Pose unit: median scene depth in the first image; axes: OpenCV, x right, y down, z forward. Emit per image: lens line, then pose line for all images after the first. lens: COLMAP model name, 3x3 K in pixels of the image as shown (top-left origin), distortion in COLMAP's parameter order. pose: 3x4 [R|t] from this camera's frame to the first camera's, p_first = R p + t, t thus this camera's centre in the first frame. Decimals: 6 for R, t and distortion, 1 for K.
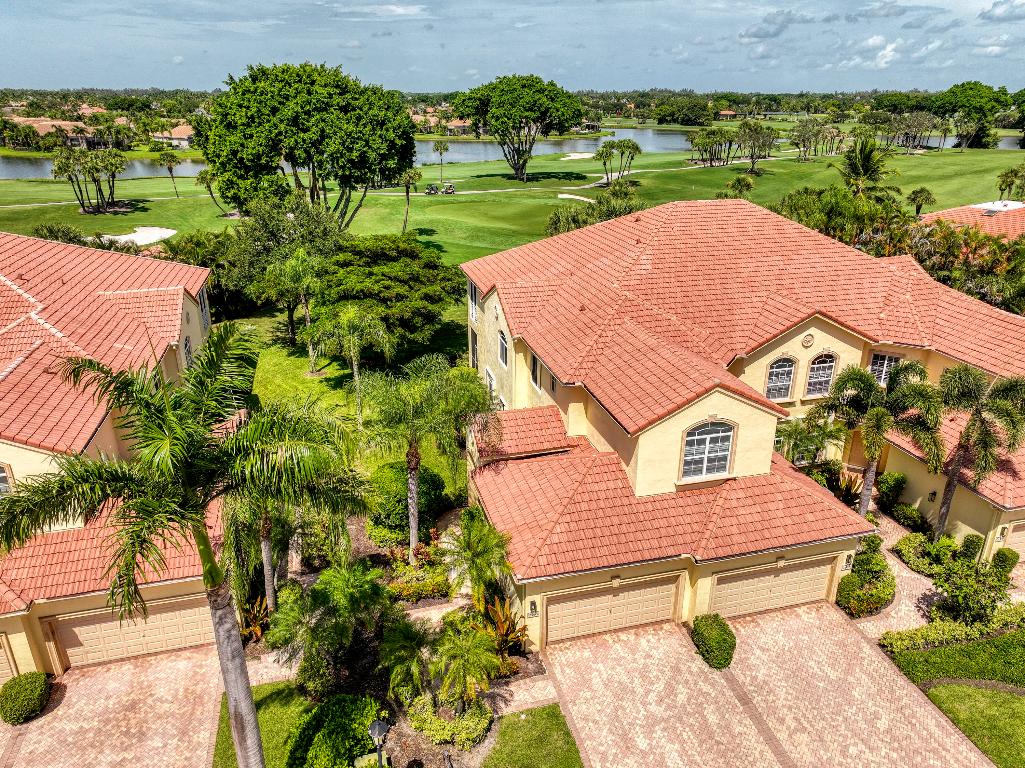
lens RADIAL K [[714.0, 0, 512.5], [0, 714.0, 384.0], [0, 0, 1]] dist [-0.006993, 0.024584]
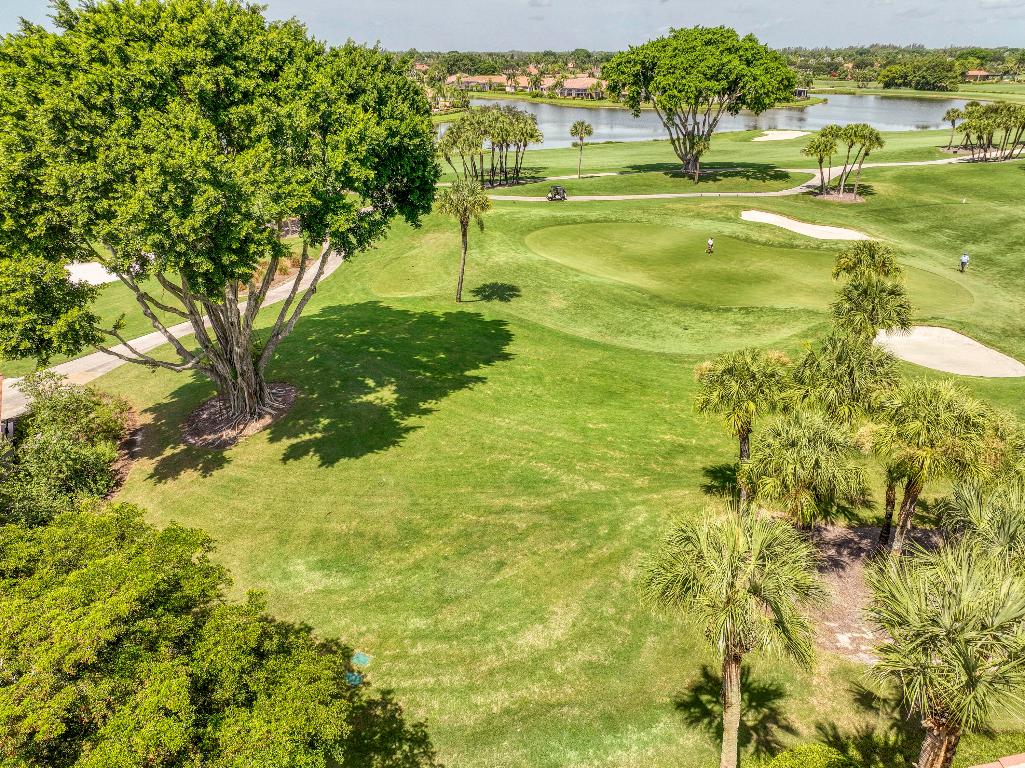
lens RADIAL K [[714.0, 0, 512.5], [0, 714.0, 384.0], [0, 0, 1]] dist [-0.006993, 0.024584]
pose [[0.969855, 0.098237, -0.223004, 0.019272], [-0.087311, 0.994470, 0.058361, -0.114787], [0.227504, -0.037131, 0.973069, 0.277577]]
